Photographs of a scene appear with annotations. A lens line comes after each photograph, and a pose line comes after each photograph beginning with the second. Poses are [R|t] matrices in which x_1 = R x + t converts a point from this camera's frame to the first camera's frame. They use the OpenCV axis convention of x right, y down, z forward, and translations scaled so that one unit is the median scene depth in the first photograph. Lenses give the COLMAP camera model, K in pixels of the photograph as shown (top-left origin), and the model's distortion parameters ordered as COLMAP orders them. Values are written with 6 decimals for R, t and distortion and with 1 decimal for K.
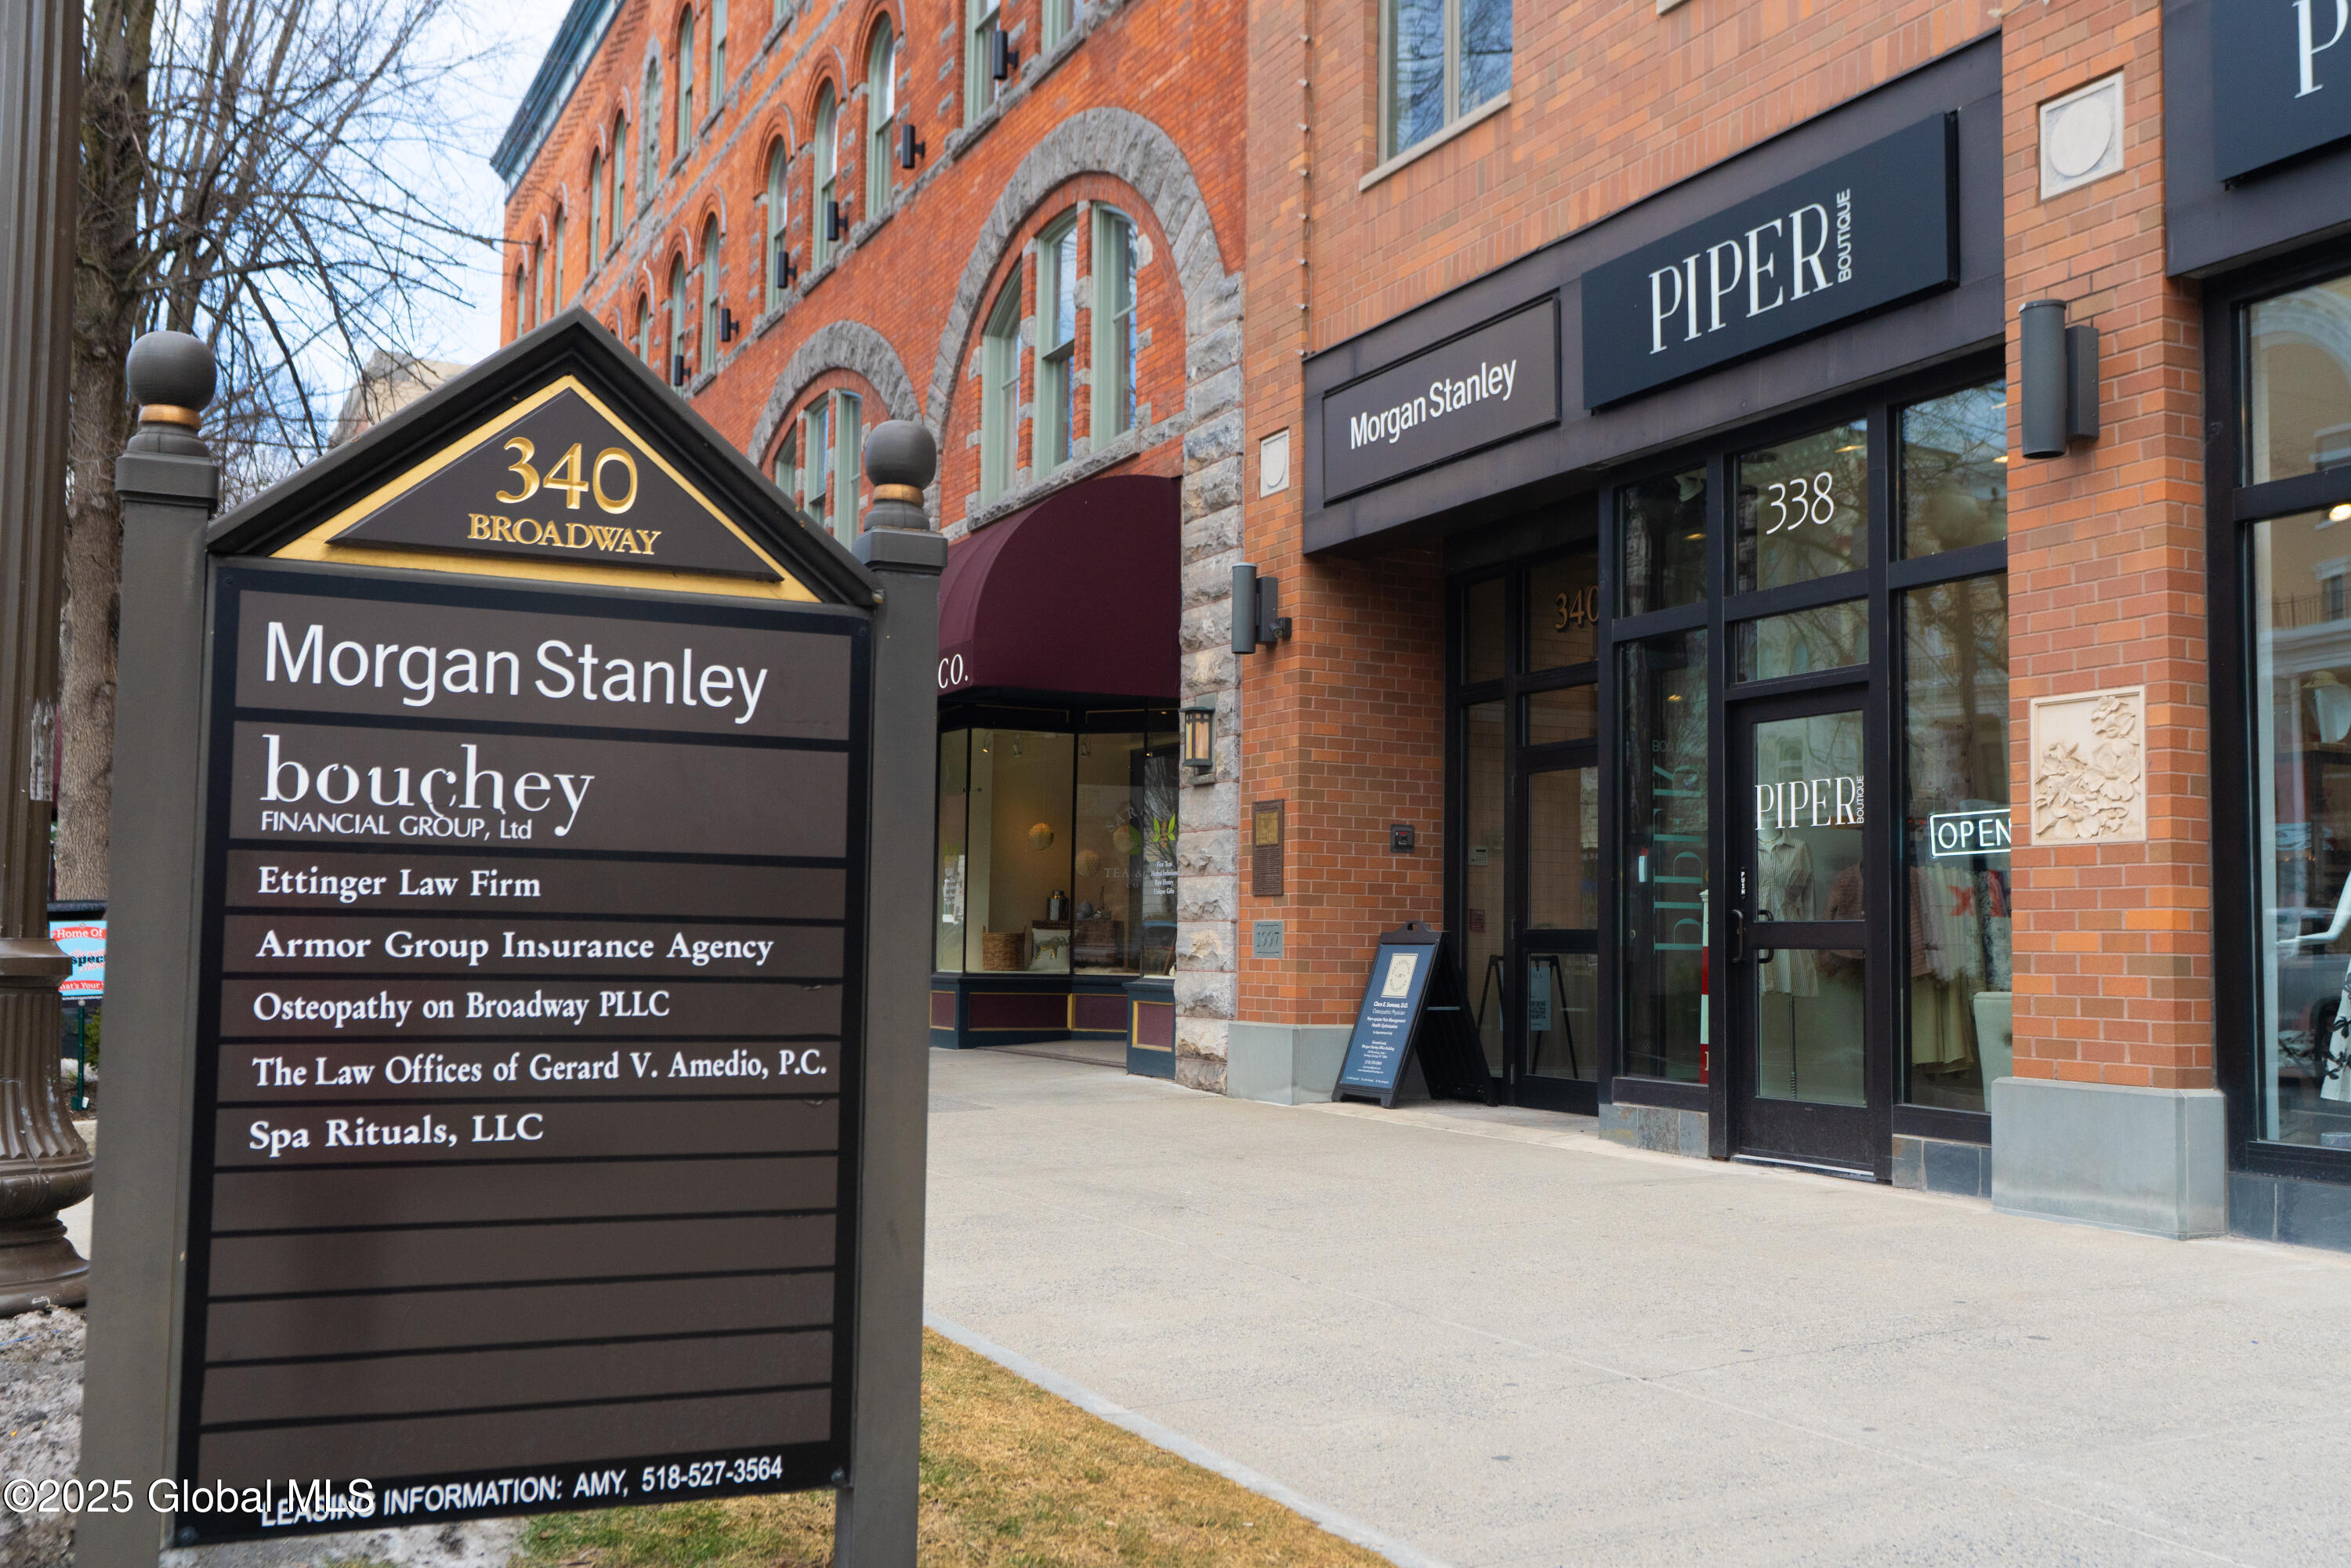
lens RADIAL K [[2120.5, 0, 1119.5], [0, 2120.5, 862.9], [0, 0, 1]] dist [0.063671, -0.009631]
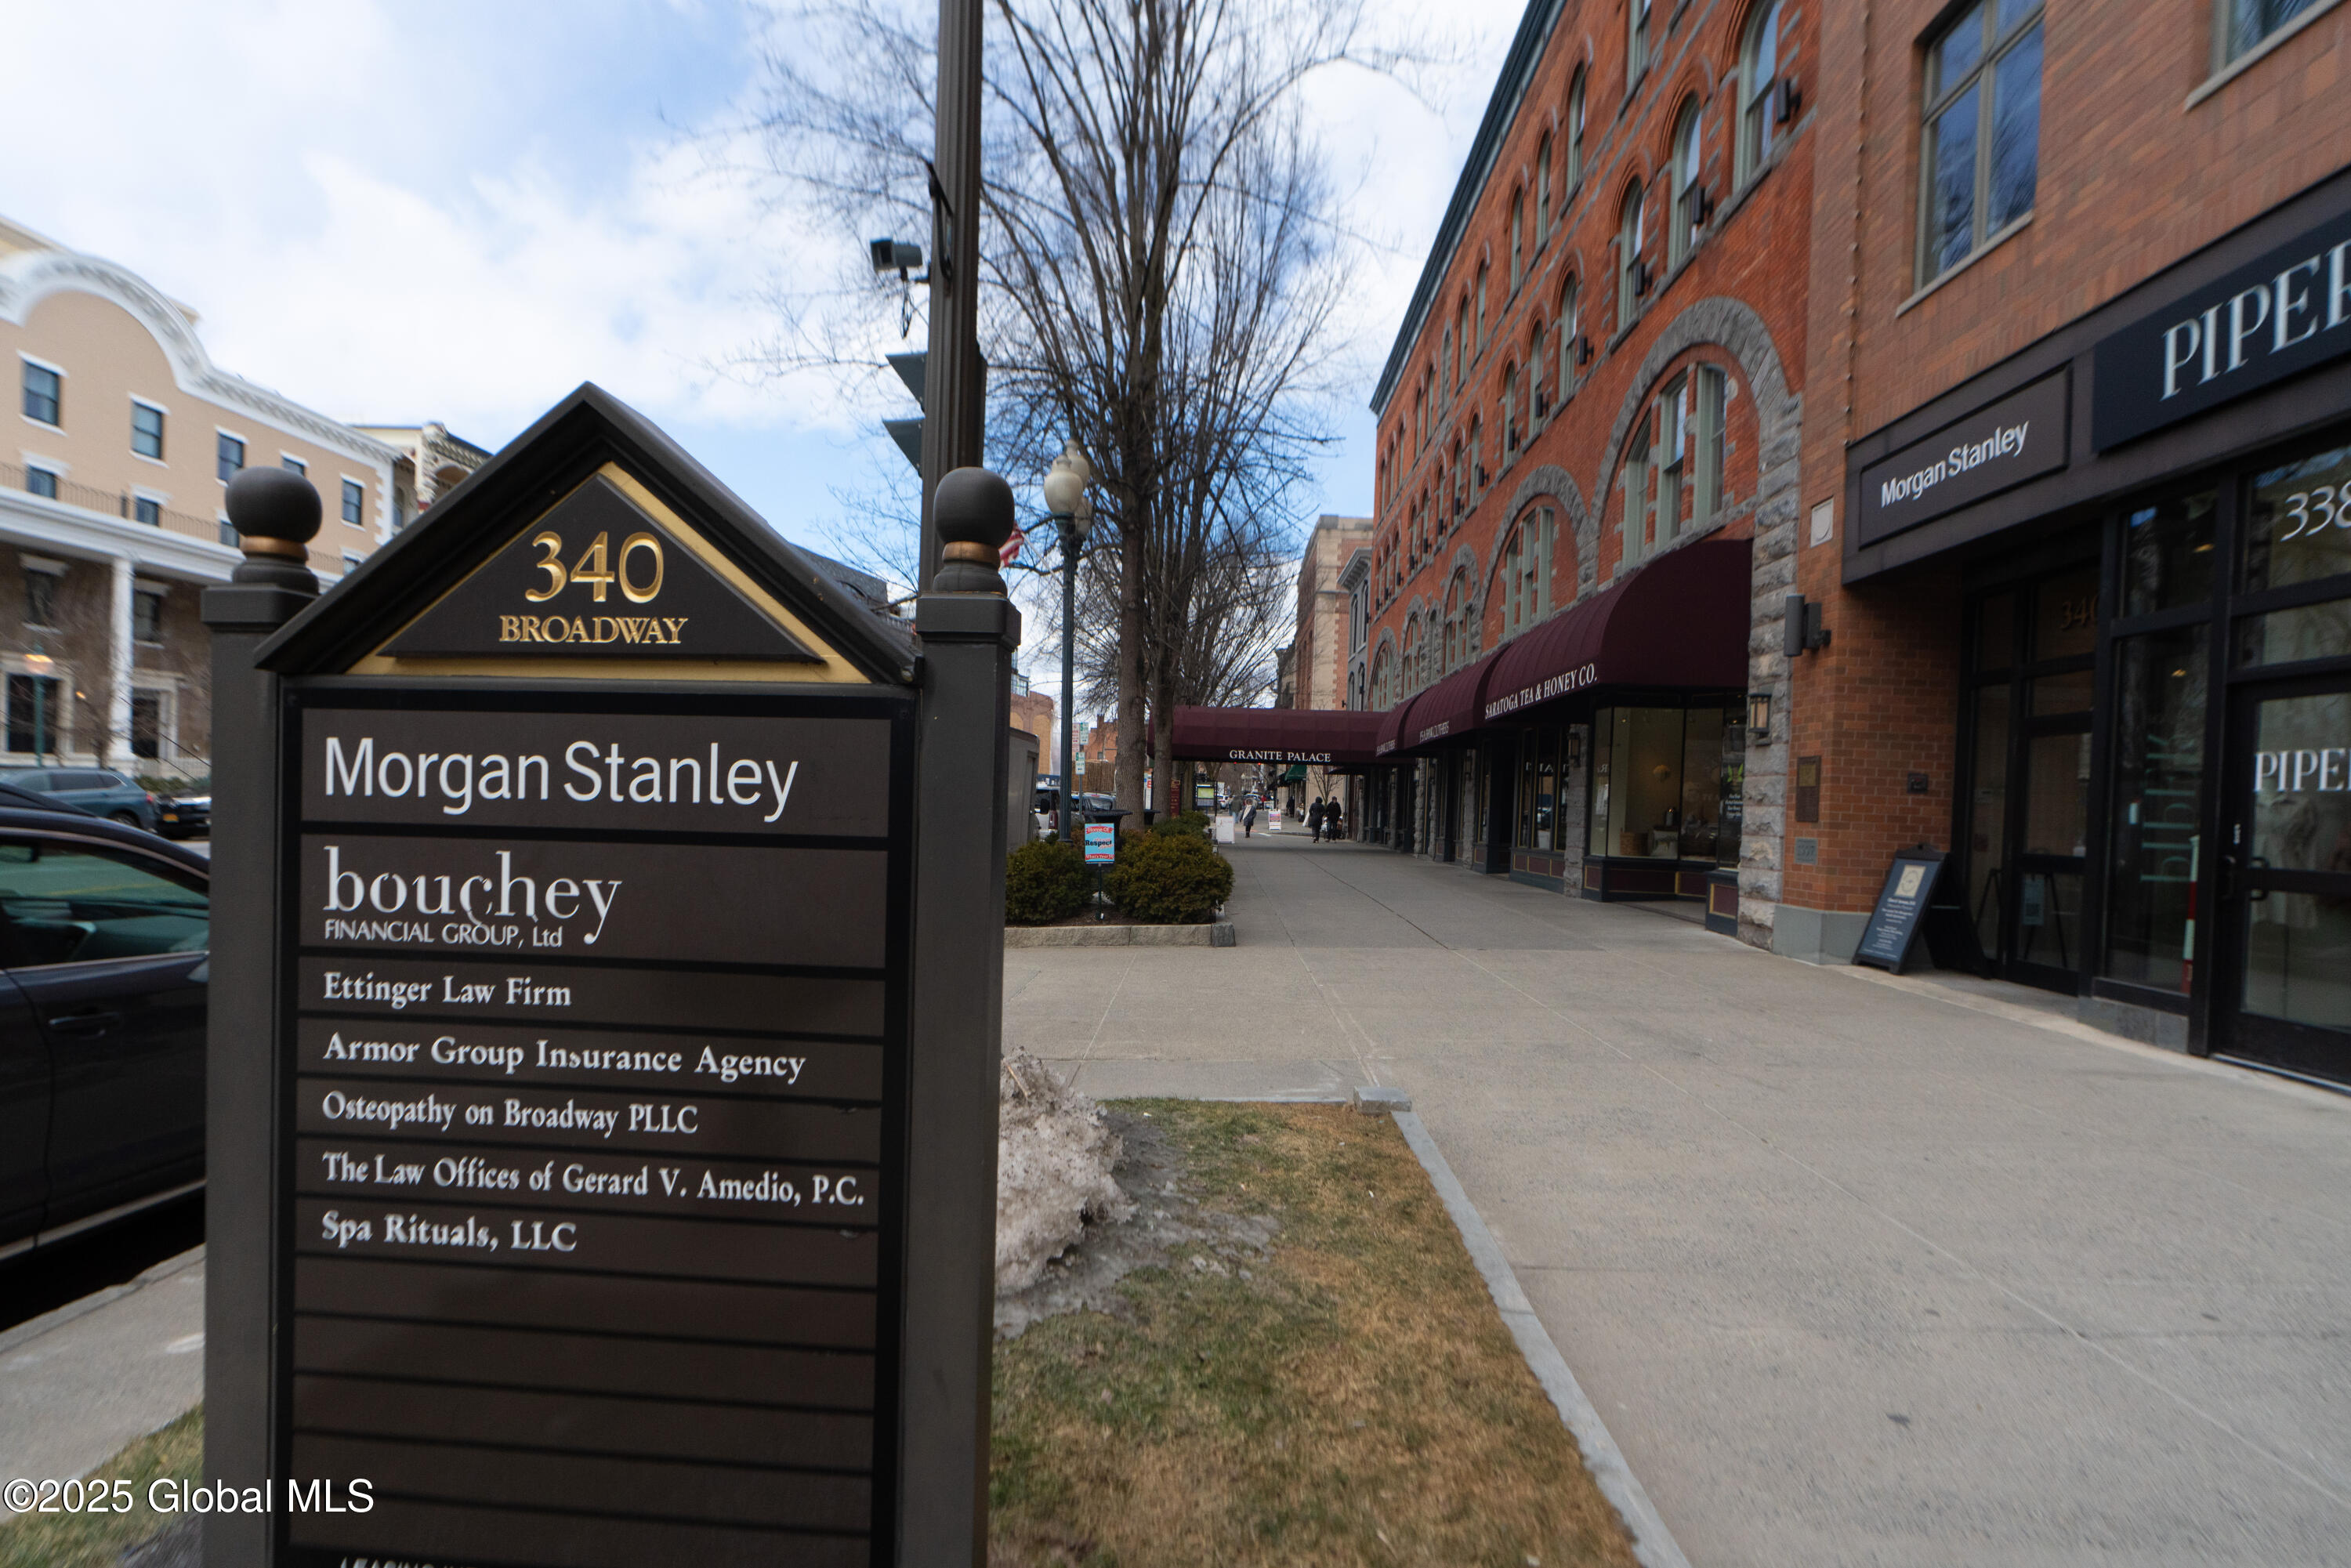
lens RADIAL K [[1107.2, 0, 1204.9], [0, 1107.2, 854.8], [0, 0, 1]] dist [-0.019951, 0.009843]
pose [[0.894642, 0.029297, -0.445823, 0.205716], [0.002927, 0.997442, 0.071420, -0.086015], [0.446775, -0.065201, 0.892268, 0.663688]]
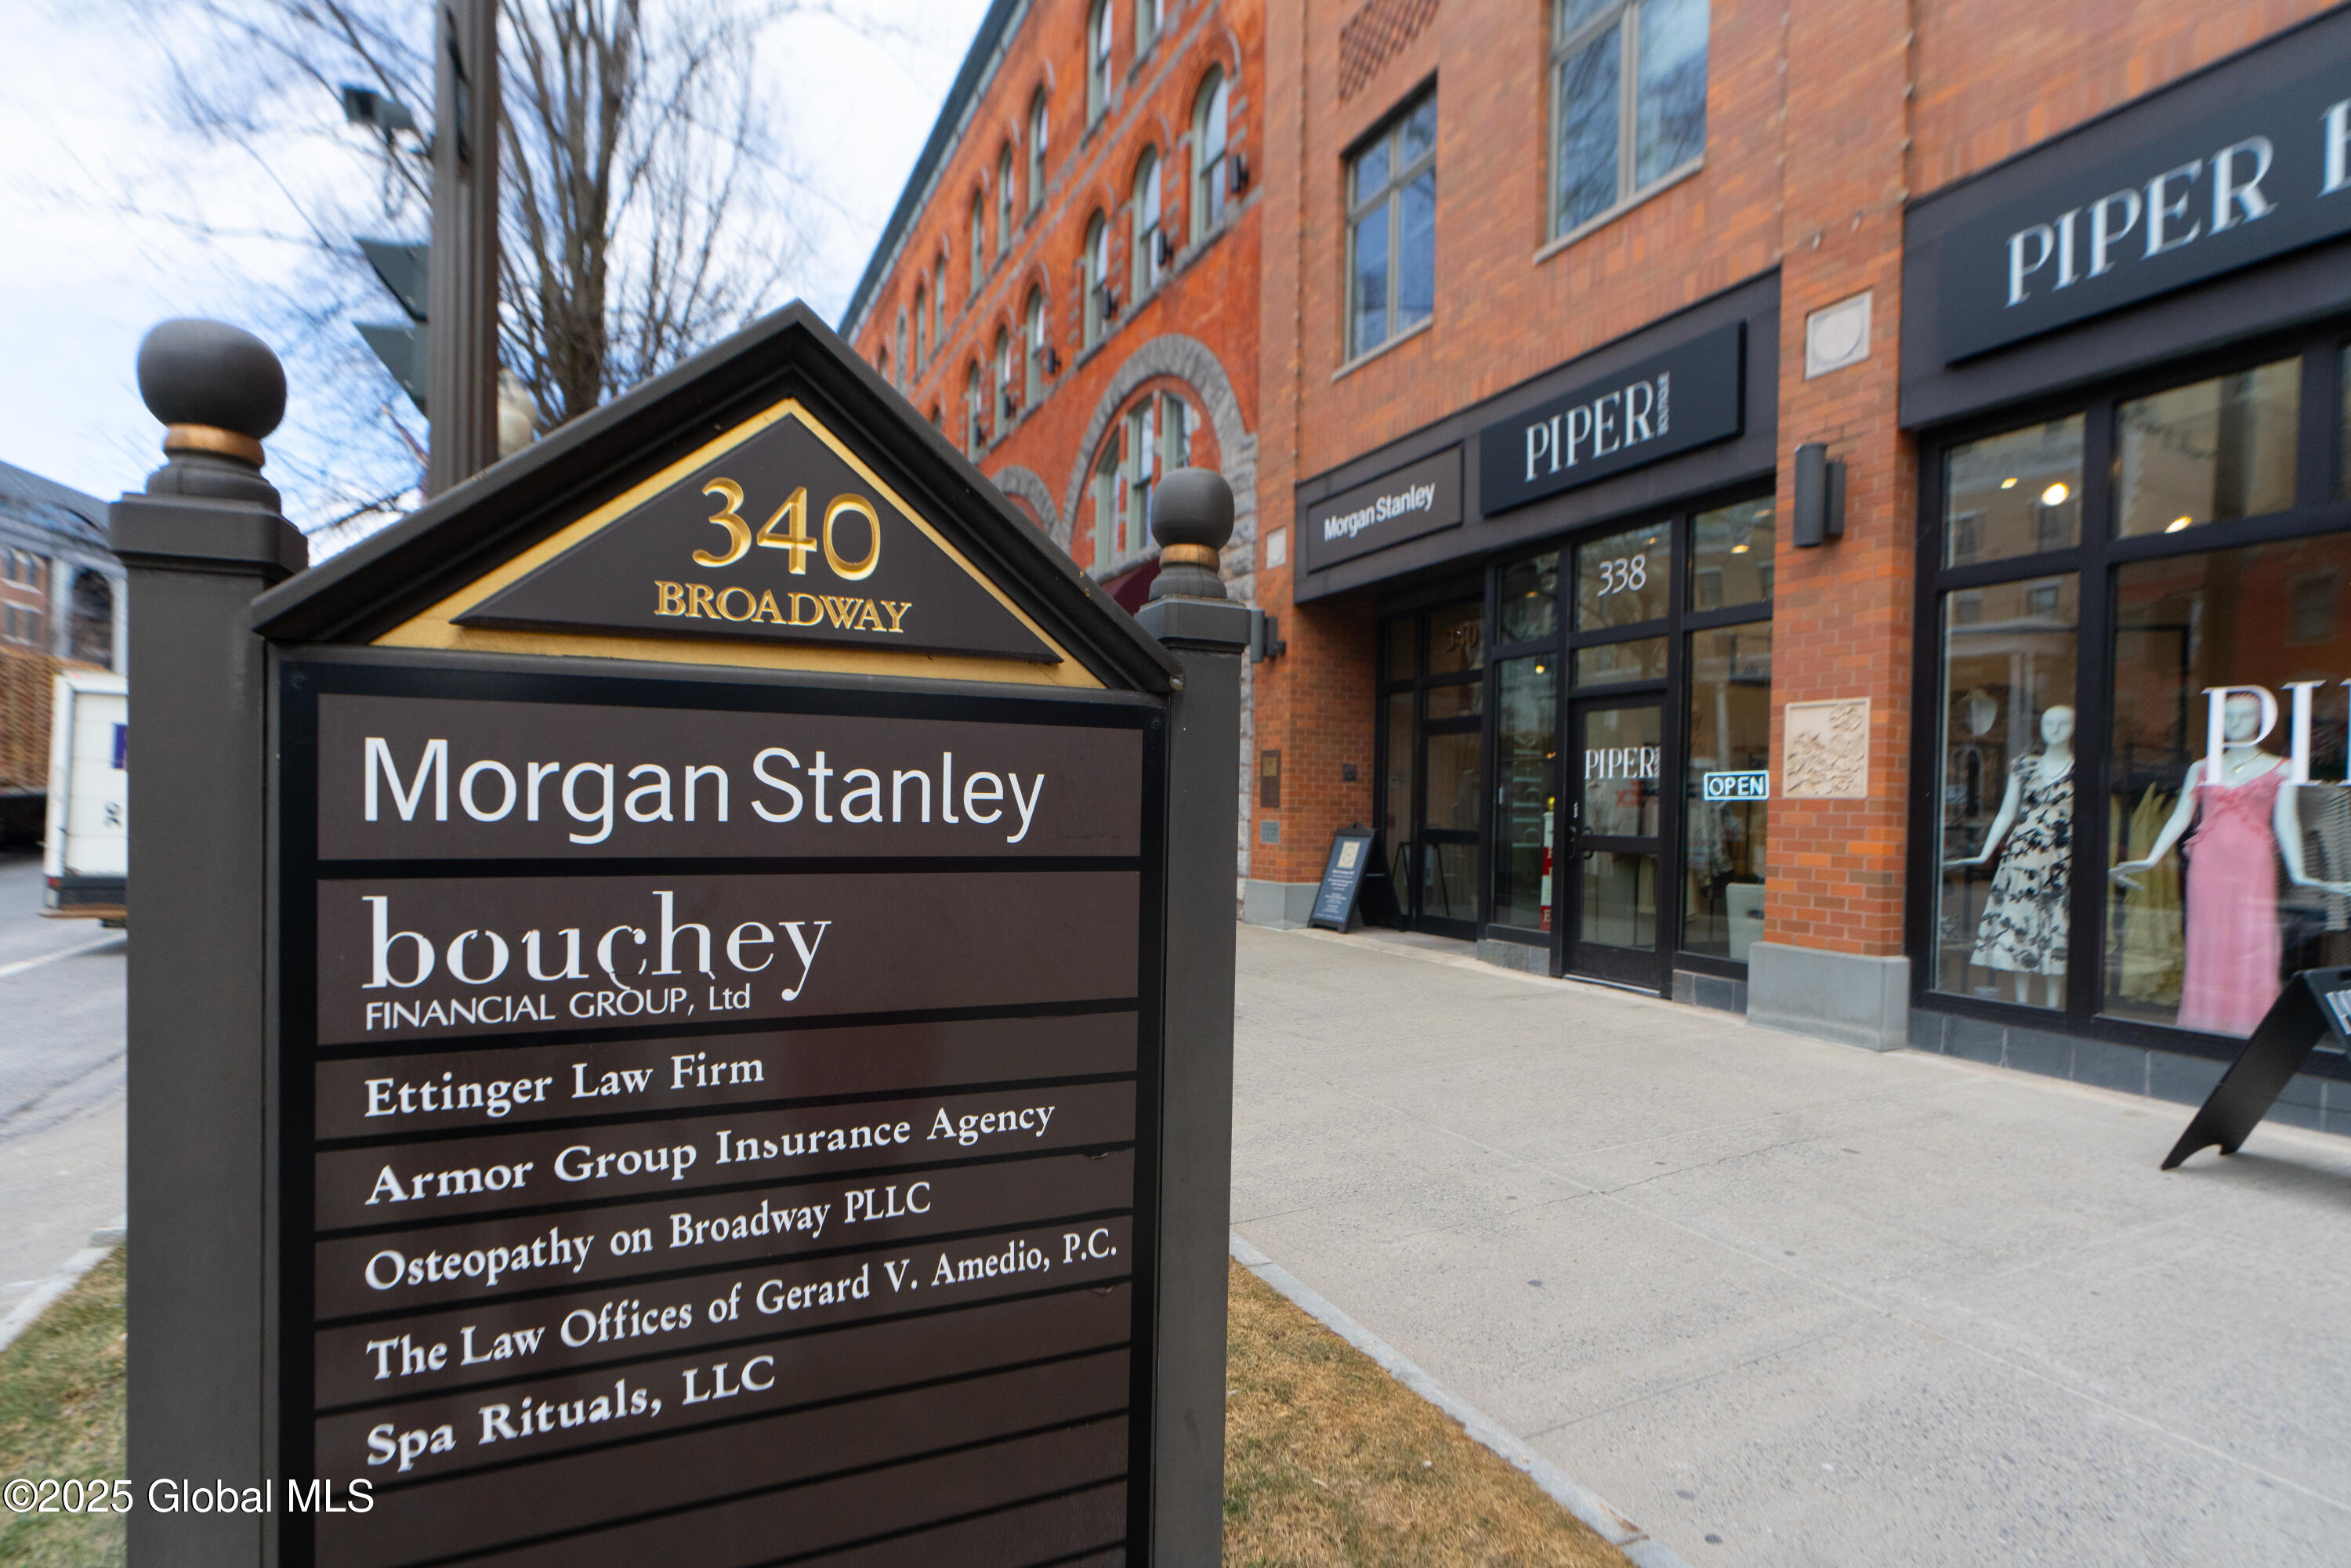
lens RADIAL K [[1106.7, 0, 1165.1], [0, 1106.7, 847.5], [0, 0, 1]] dist [-0.014900, 0.011404]
pose [[0.999842, 0.000808, 0.017771, -0.129258], [-0.002173, 0.997036, 0.076902, -0.097364], [-0.017656, -0.076928, 0.996880, 0.585839]]
